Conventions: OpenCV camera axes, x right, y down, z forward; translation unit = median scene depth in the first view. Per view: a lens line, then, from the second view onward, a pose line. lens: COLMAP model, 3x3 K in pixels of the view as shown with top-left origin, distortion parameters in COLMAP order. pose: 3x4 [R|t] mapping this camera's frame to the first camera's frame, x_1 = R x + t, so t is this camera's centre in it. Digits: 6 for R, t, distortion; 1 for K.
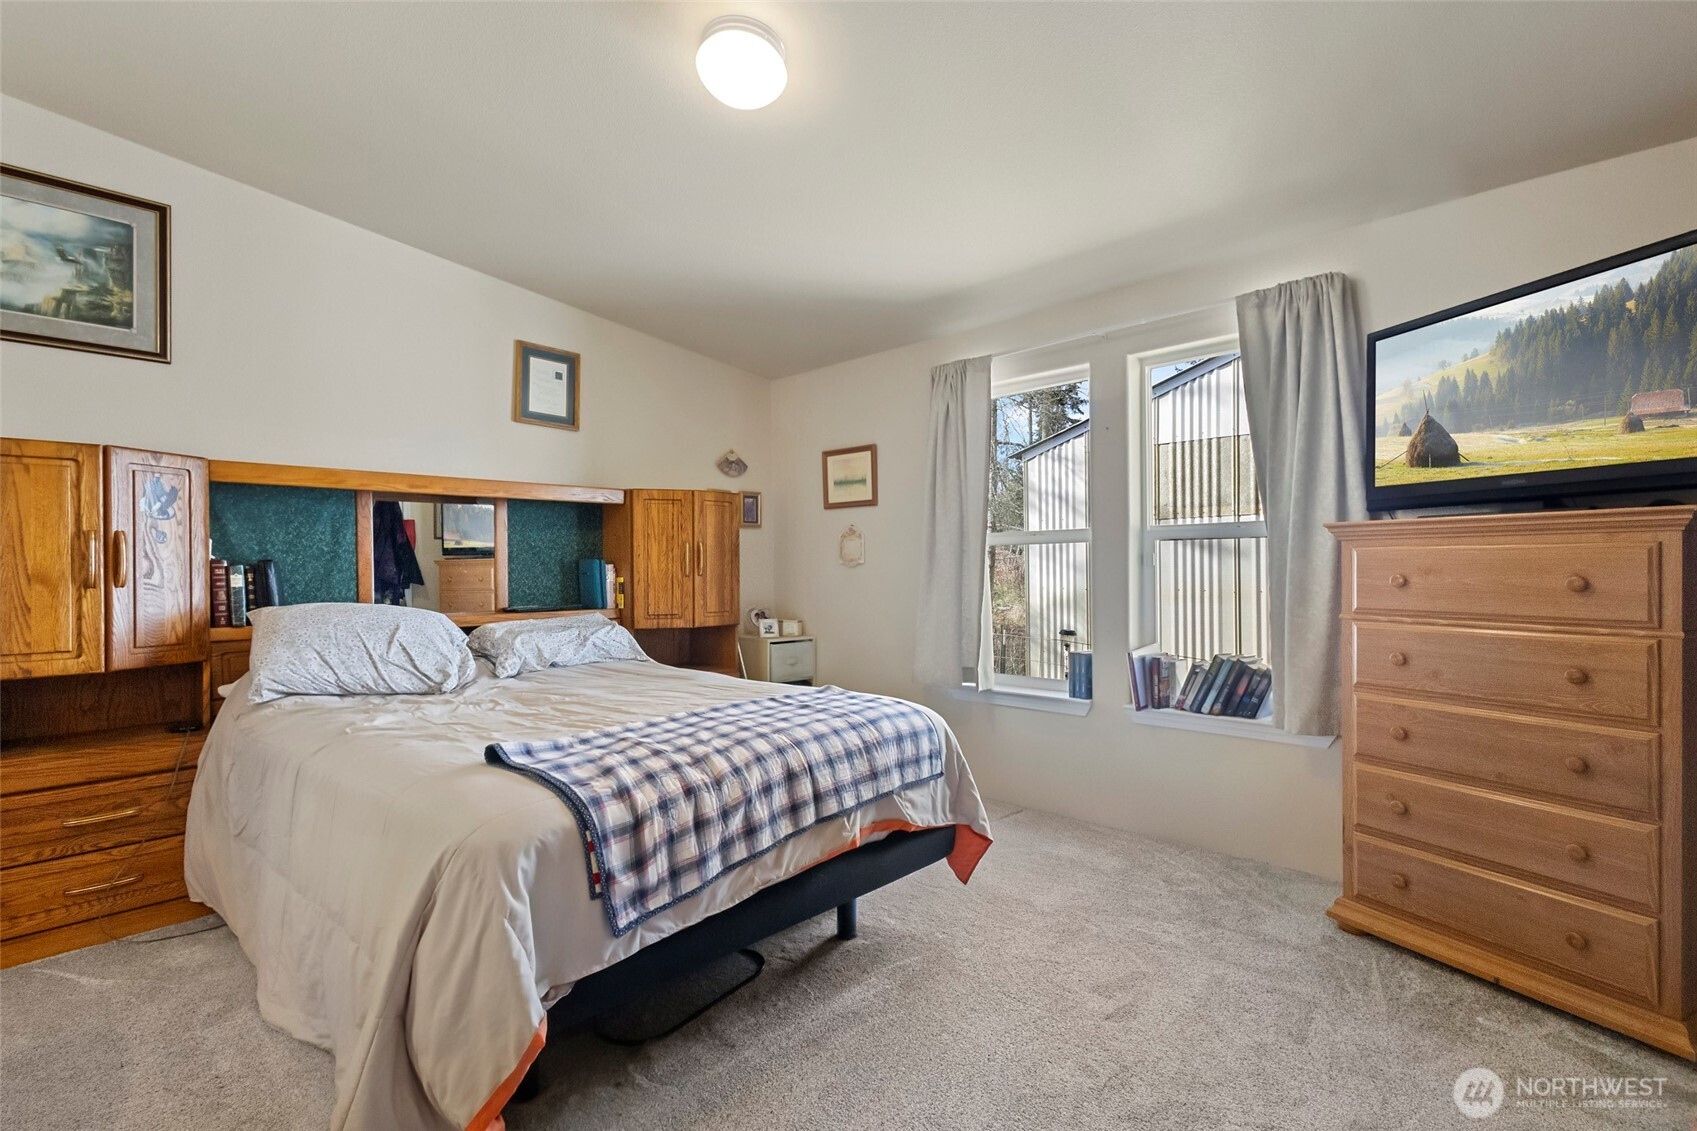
lens RADIAL K [[784.9, 0, 856.1], [0, 784.9, 573.0], [0, 0, 1]] dist [0.014849, -0.005759]
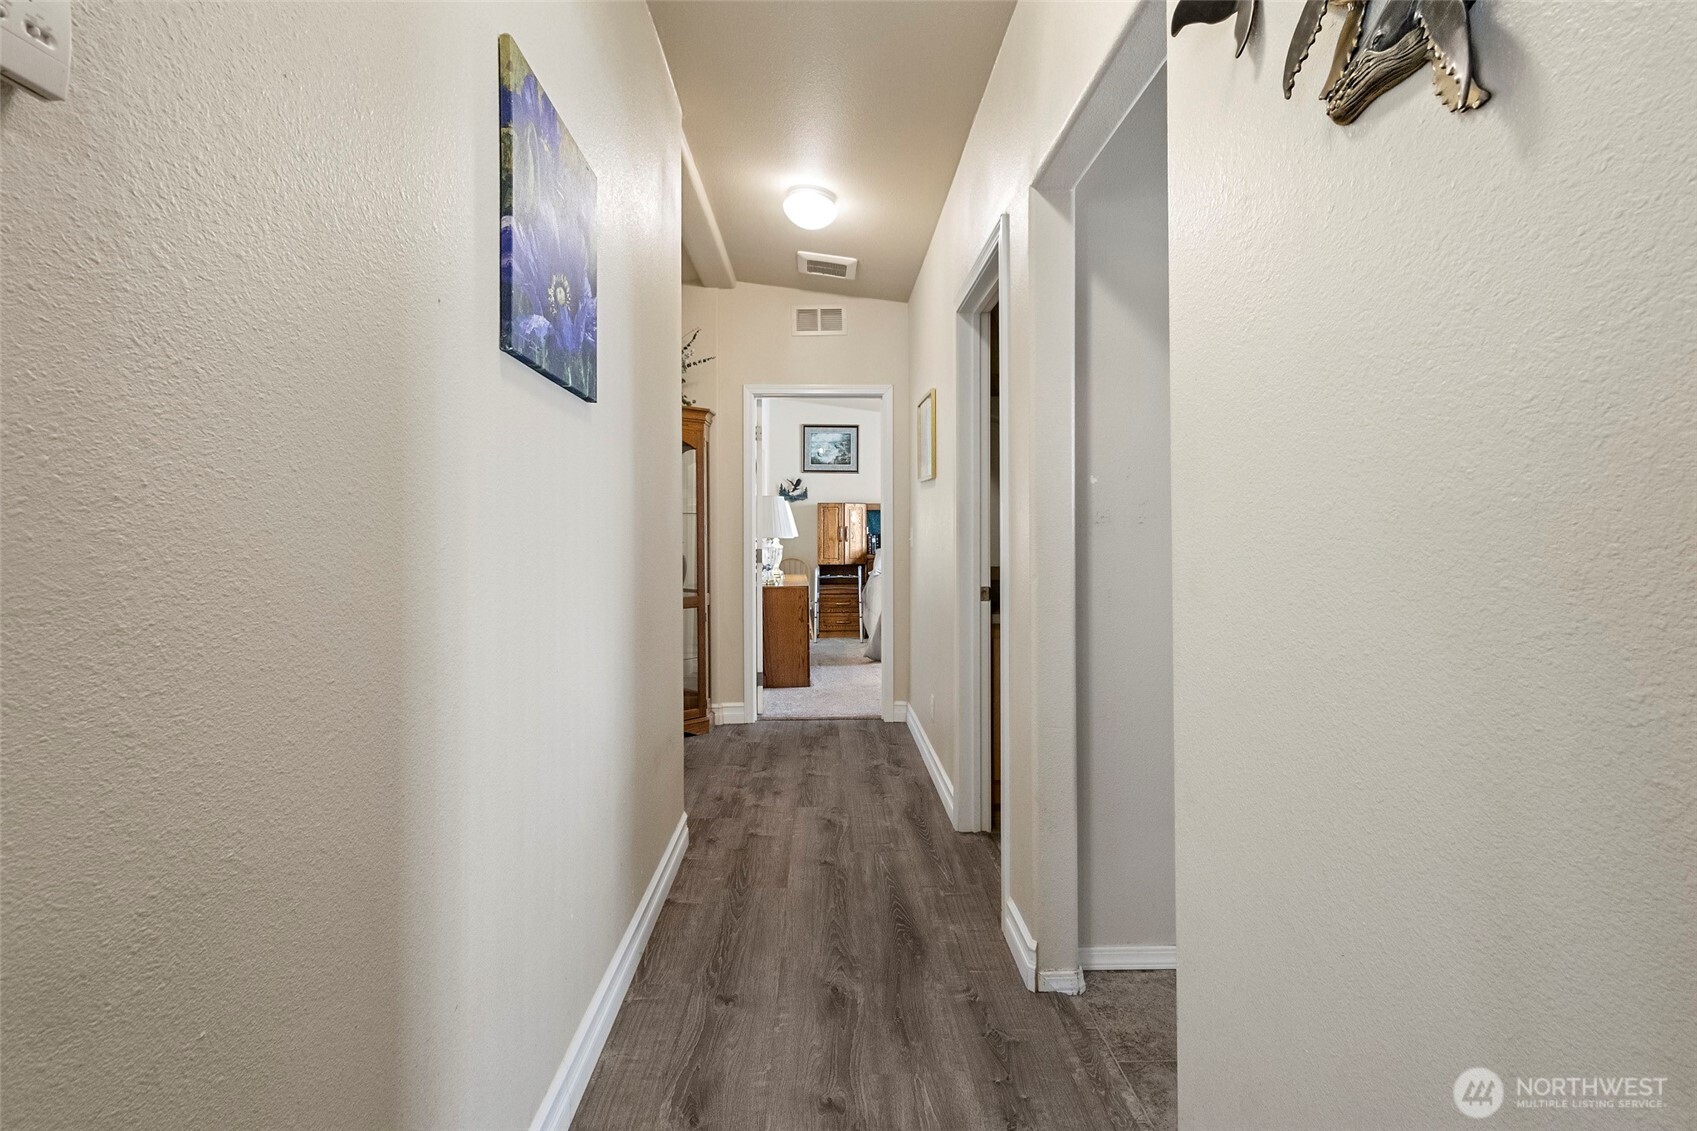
lens RADIAL K [[784.9, 0, 848.9], [0, 784.9, 557.5], [0, 0, 1]] dist [0.014849, -0.005759]
pose [[0.712522, 0.015568, -0.701477, 1.447236], [-0.001480, 0.999785, 0.020685, 0.015060], [0.701648, -0.013700, 0.712392, -1.405774]]
